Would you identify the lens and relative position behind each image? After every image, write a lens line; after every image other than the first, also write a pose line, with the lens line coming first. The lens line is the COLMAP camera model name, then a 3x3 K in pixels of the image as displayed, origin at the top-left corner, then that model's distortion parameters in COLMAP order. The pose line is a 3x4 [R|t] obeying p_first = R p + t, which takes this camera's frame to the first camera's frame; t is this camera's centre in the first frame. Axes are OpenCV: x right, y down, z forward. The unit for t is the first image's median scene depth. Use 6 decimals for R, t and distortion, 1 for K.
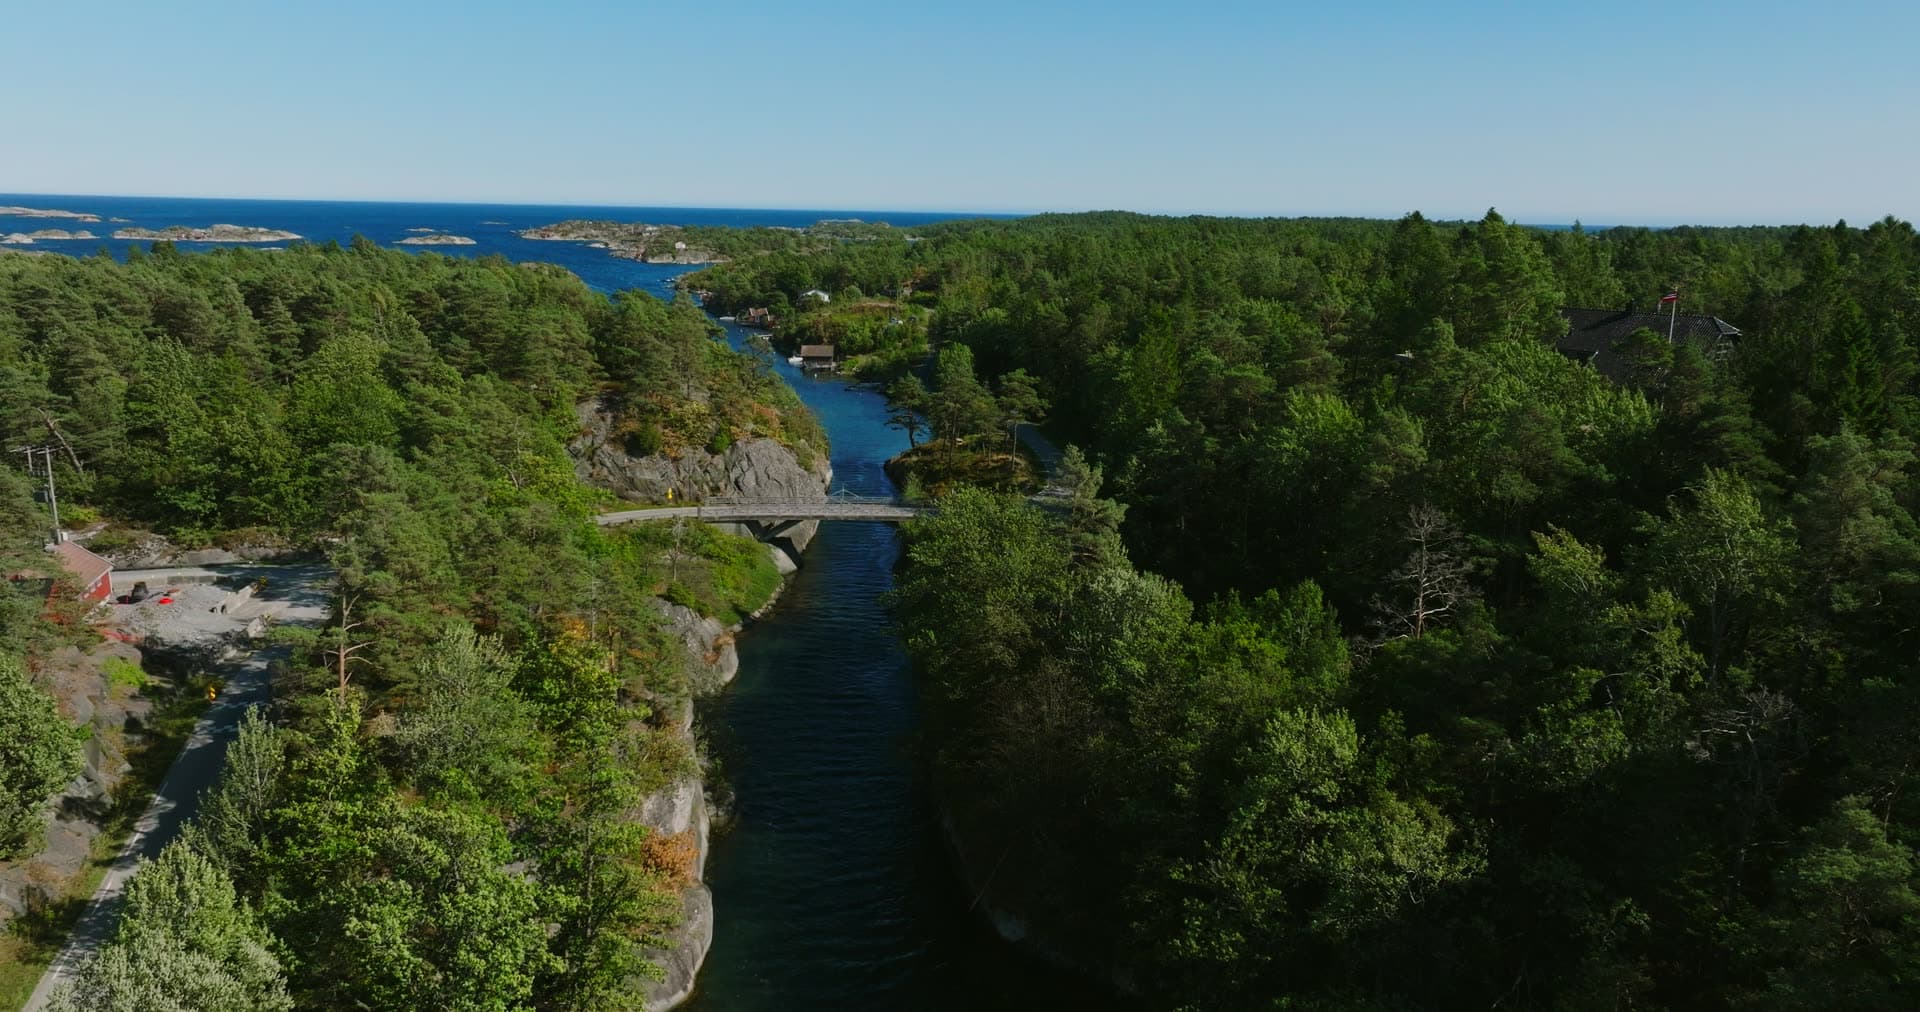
lens RADIAL K [[1367.9, 0, 964.6], [0, 1367.9, 502.5], [0, 0, 1]] dist [-0.005109, 0.021508]
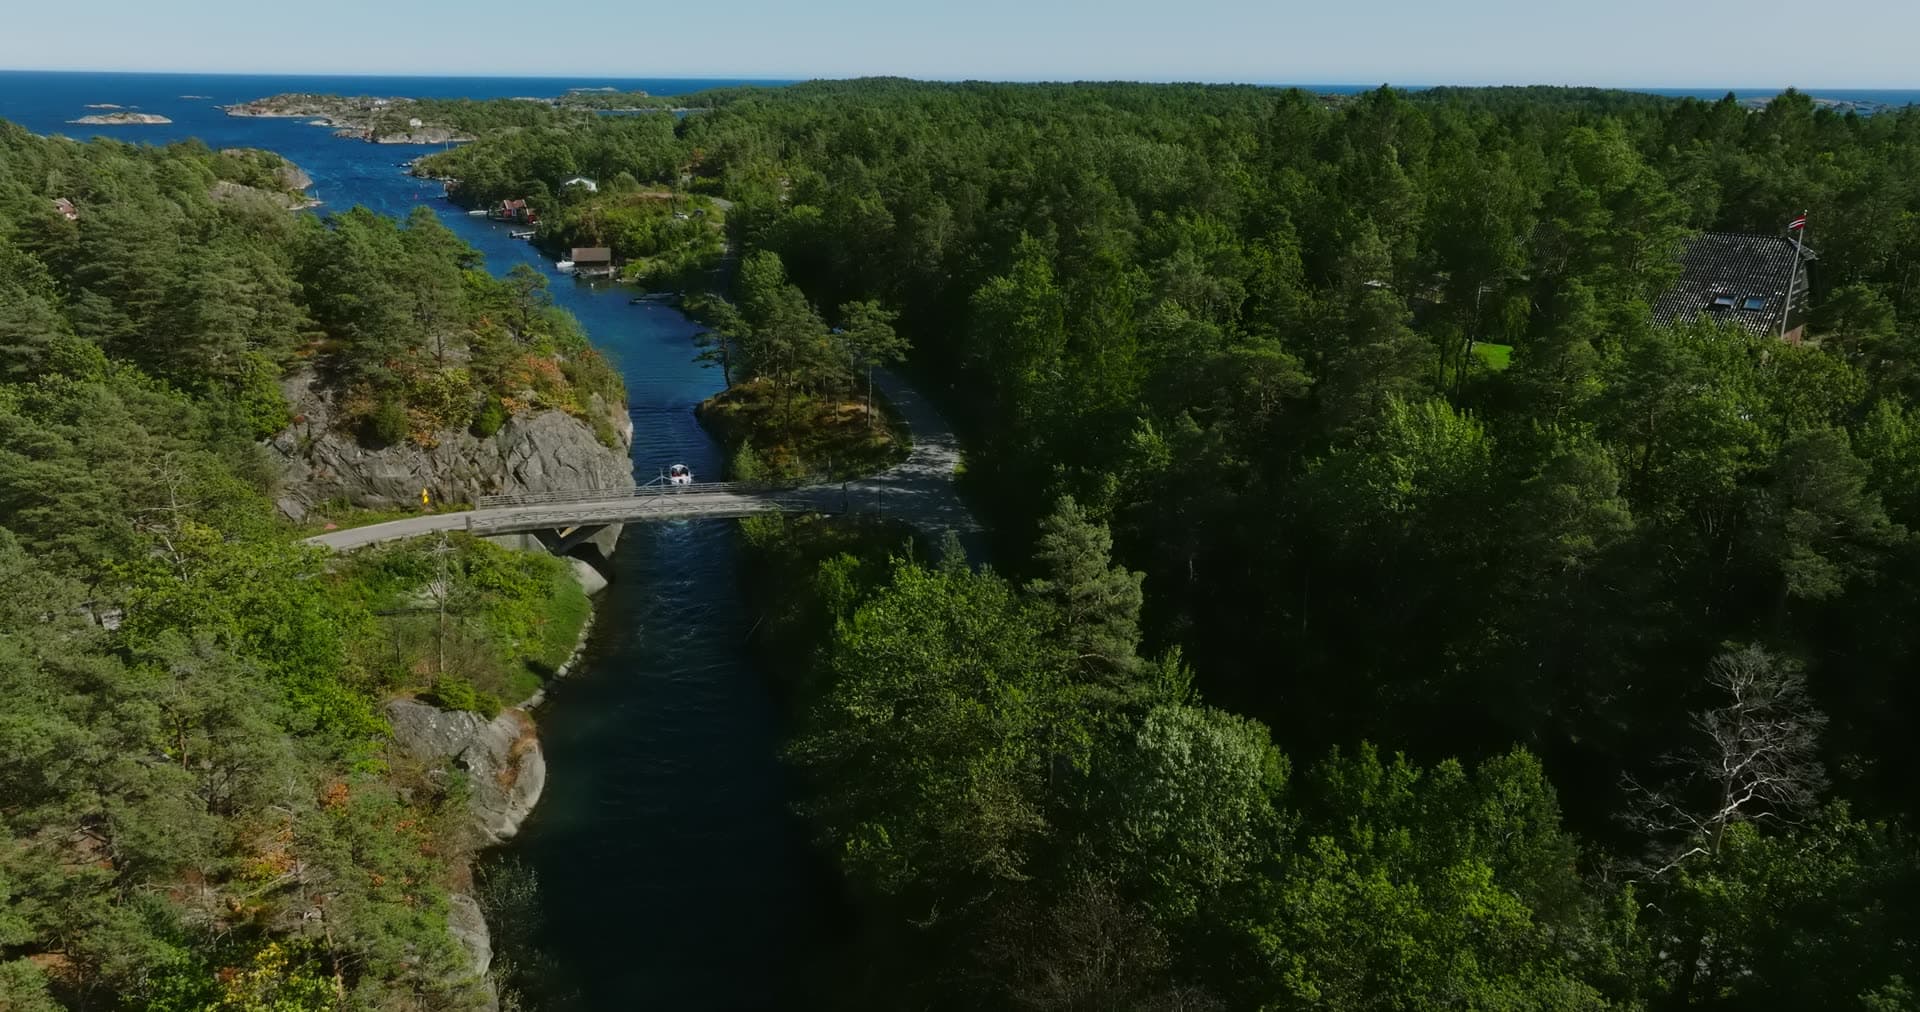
lens RADIAL K [[1367.9, 0, 969.0], [0, 1367.9, 502.7], [0, 0, 1]] dist [-0.005109, 0.021508]
pose [[0.985557, -0.060132, 0.158310, -0.039053], [0.045180, 0.994316, 0.096407, -0.057918], [-0.163207, -0.087862, 0.982672, 0.205862]]
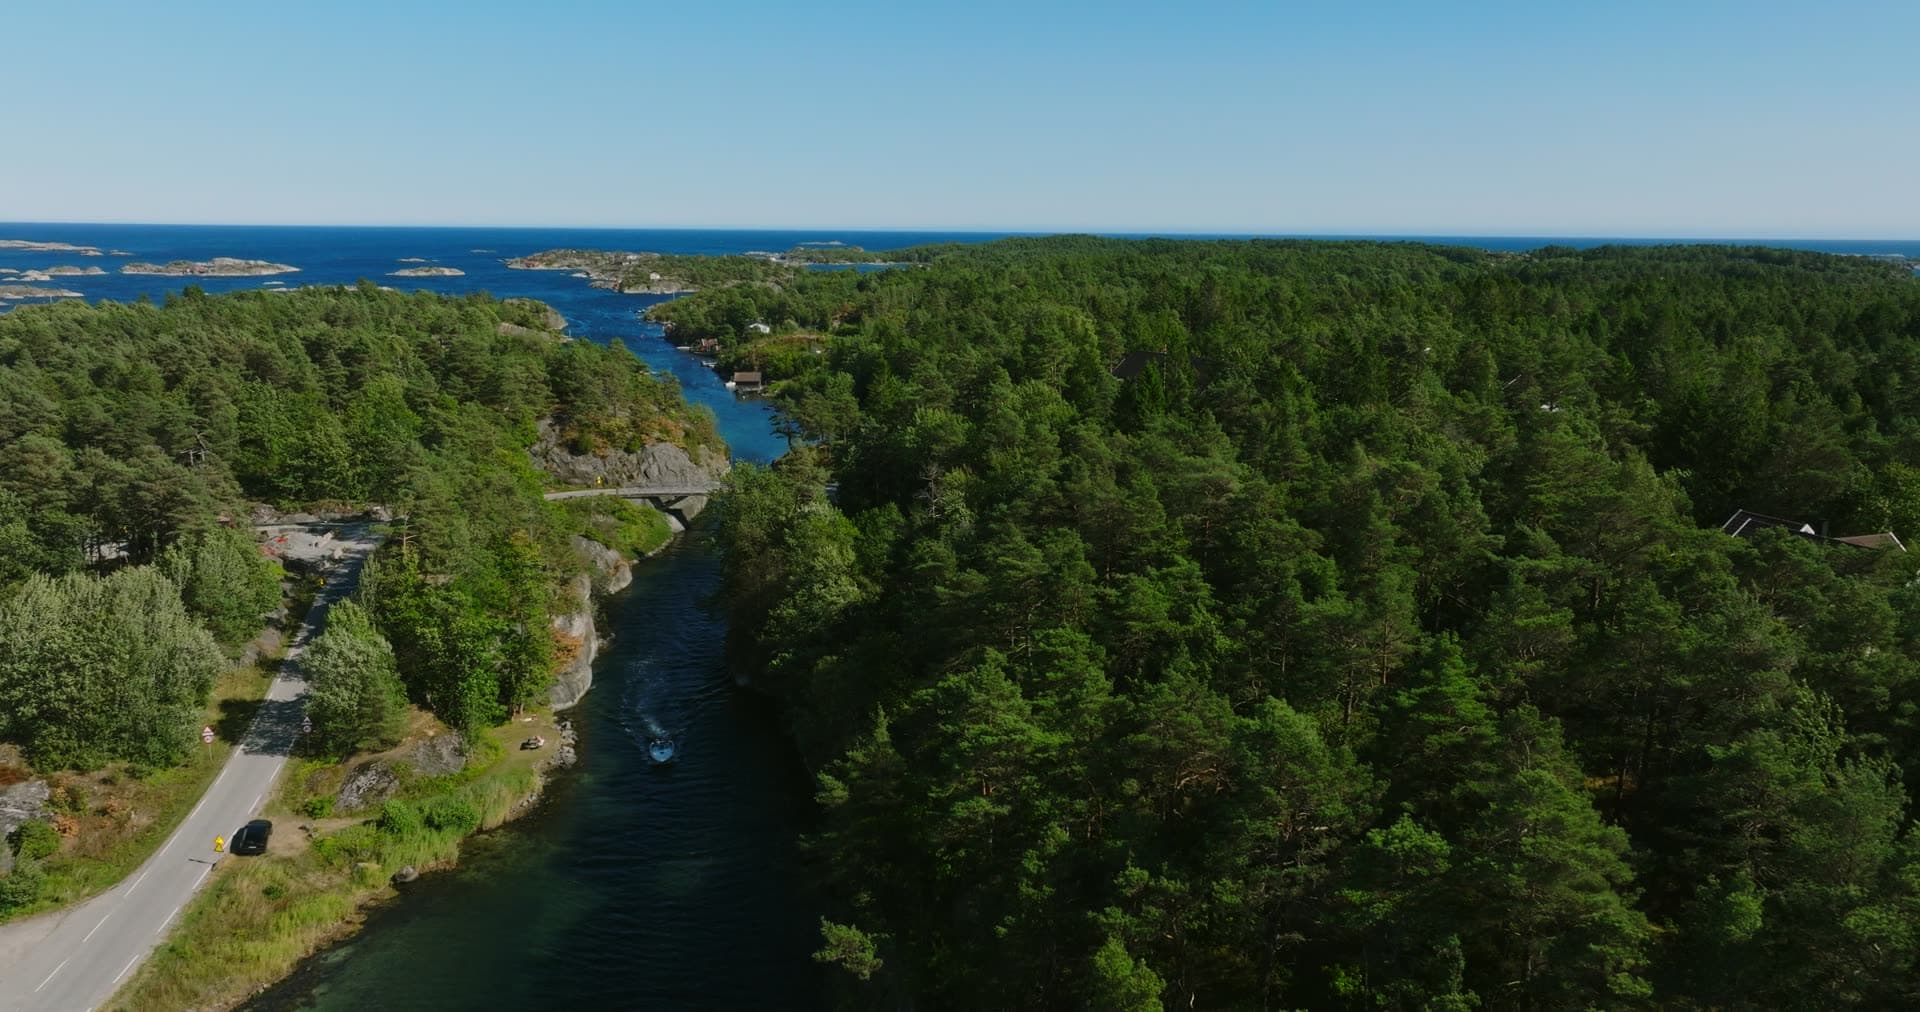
lens RADIAL K [[1367.9, 0, 959.6], [0, 1367.9, 507.6], [0, 0, 1]] dist [-0.005109, 0.021508]
pose [[0.999931, -0.011288, 0.003202, 0.160160], [0.011316, 0.999896, -0.008986, 0.038745], [-0.003100, 0.009022, 0.999954, -0.453938]]
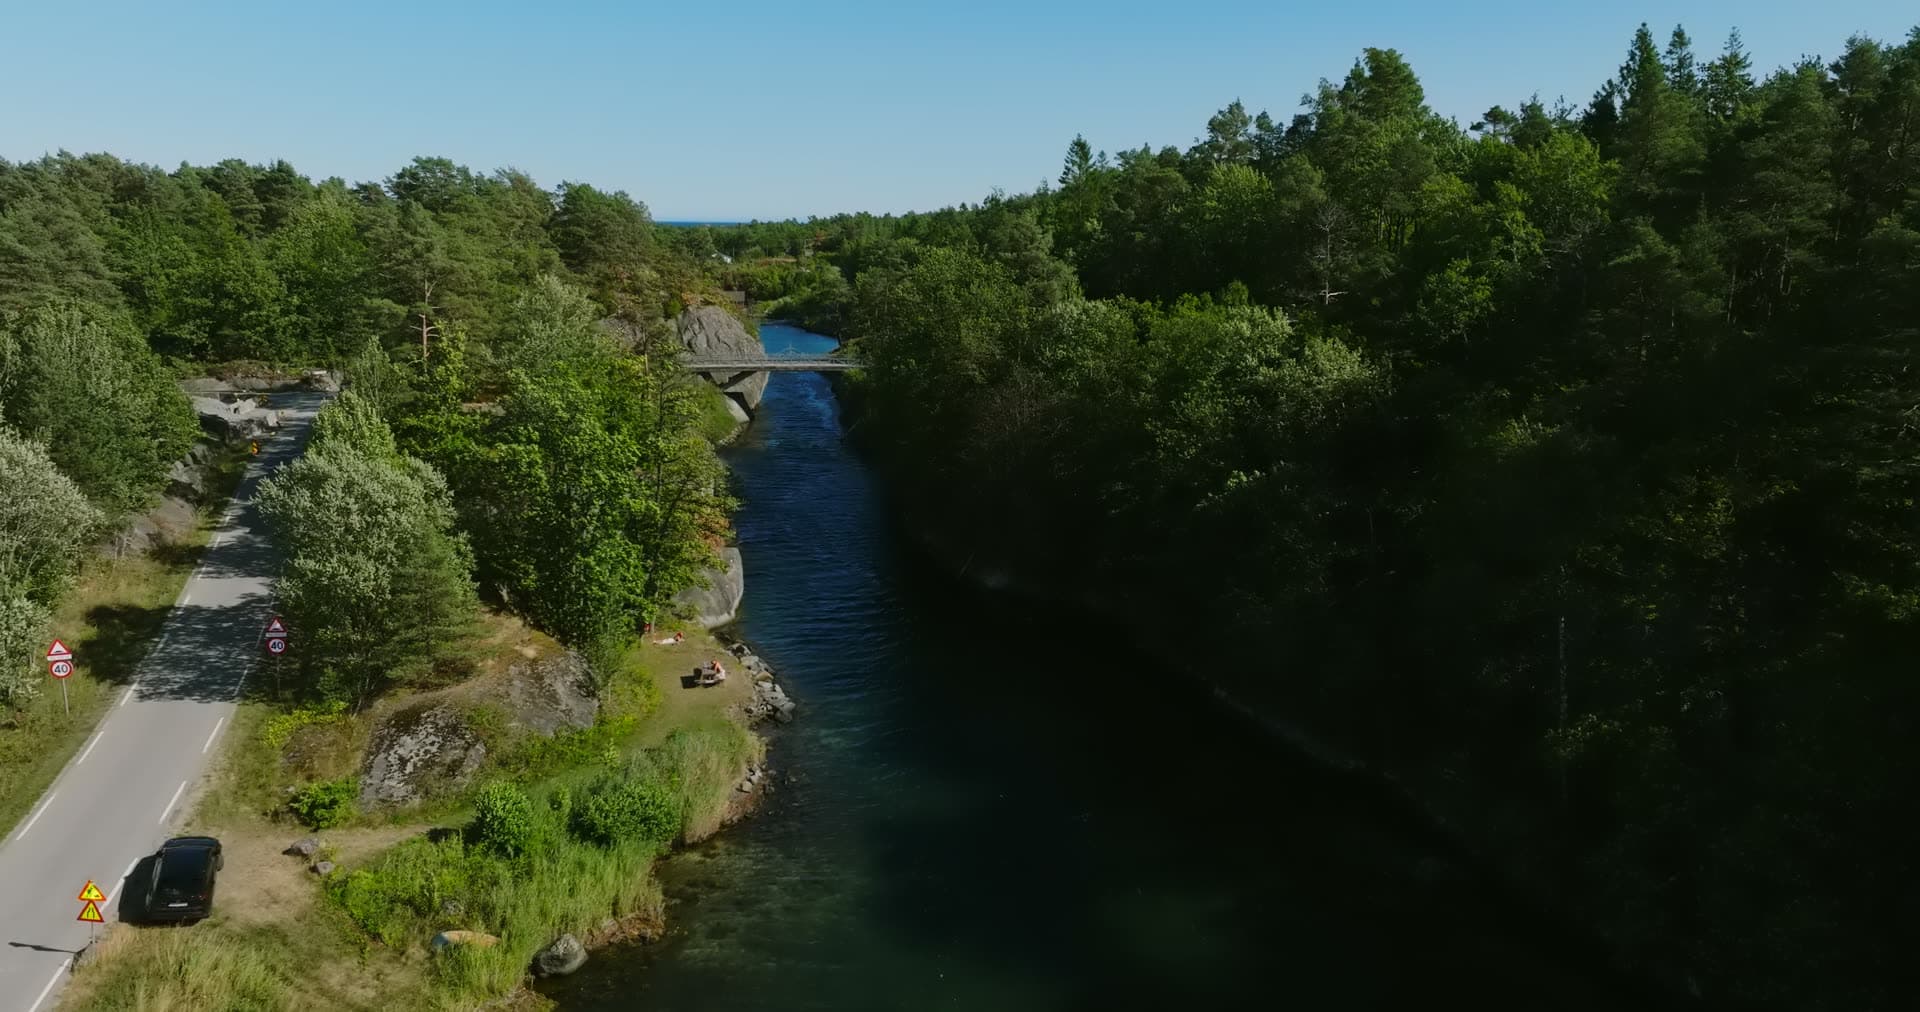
lens RADIAL K [[1367.9, 0, 966.4], [0, 1367.9, 501.0], [0, 0, 1]] dist [-0.005109, 0.021508]
pose [[0.996172, -0.025201, 0.083707, -0.041637], [0.025907, 0.999637, -0.007356, 0.117509], [-0.083491, 0.009496, 0.996463, -0.082564]]
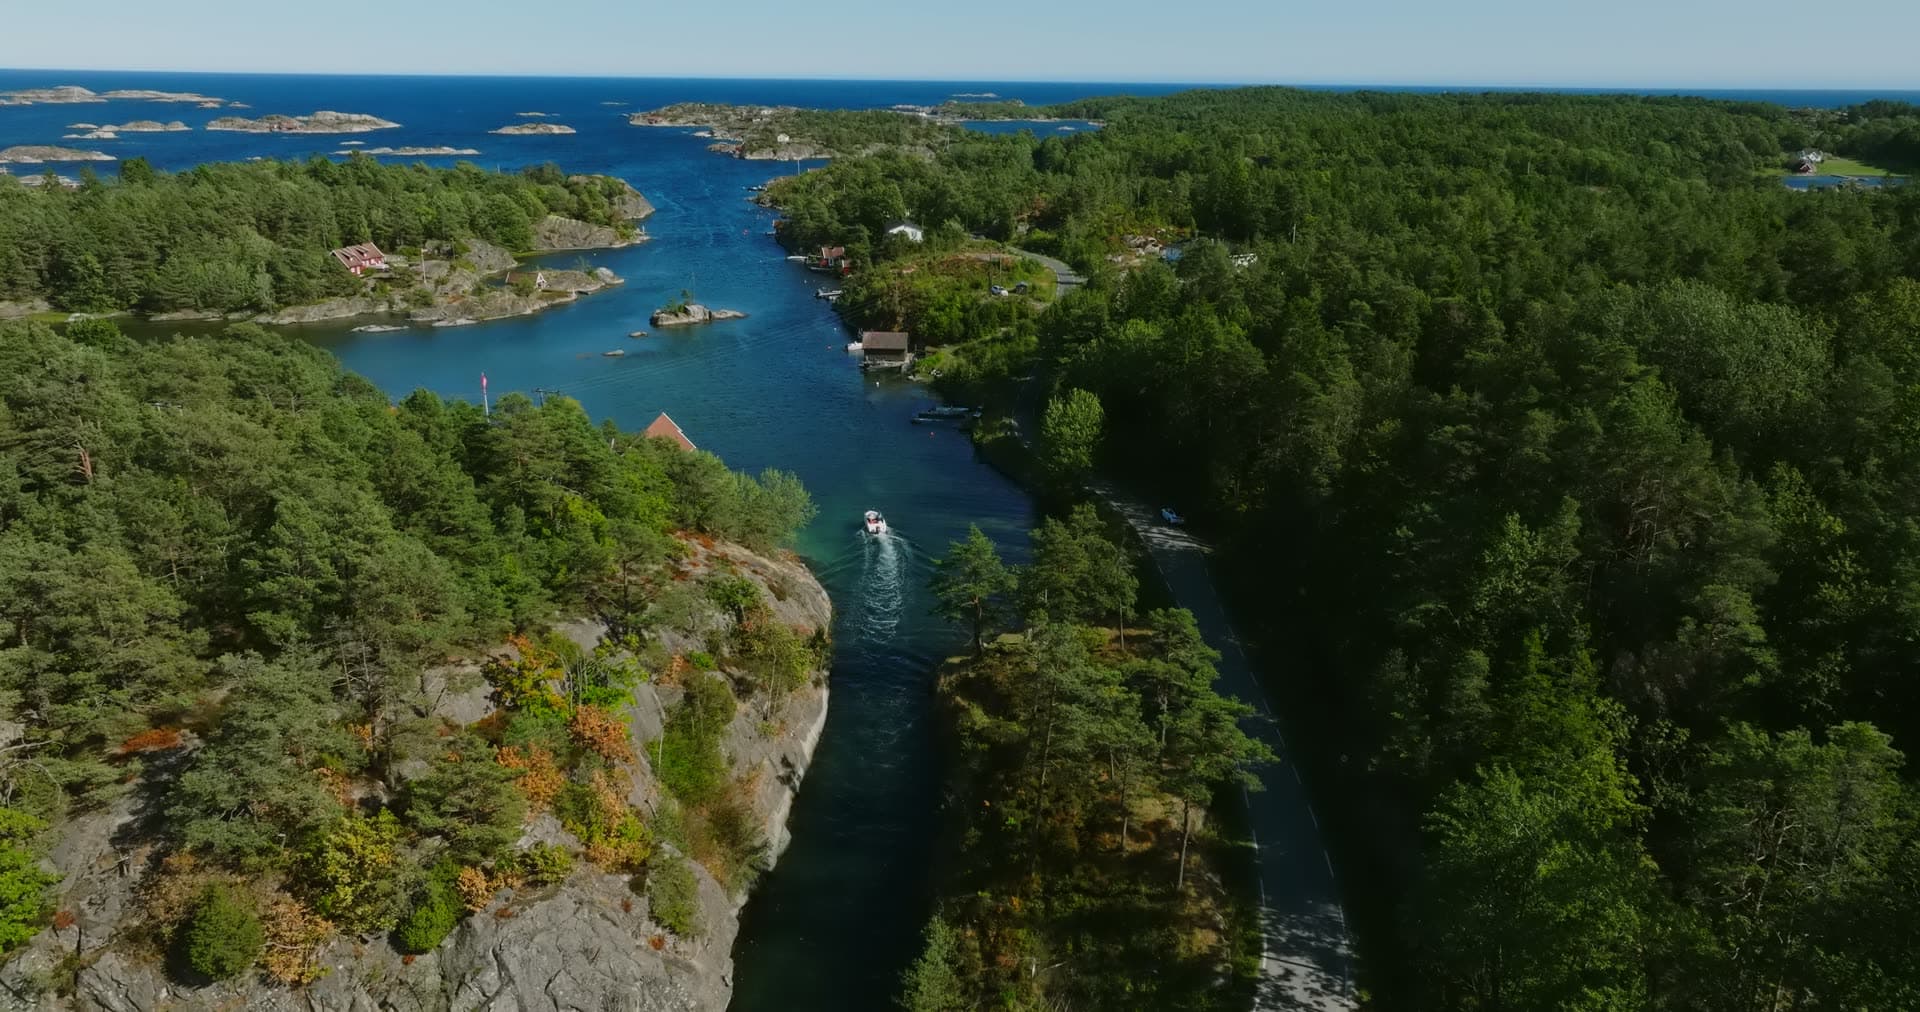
lens RADIAL K [[1367.9, 0, 961.9], [0, 1367.9, 514.9], [0, 0, 1]] dist [-0.005109, 0.021508]
pose [[0.994961, 0.021497, -0.097933, 0.007682], [-0.011855, 0.995116, 0.097999, -0.192385], [0.099561, -0.096344, 0.990356, 0.620028]]
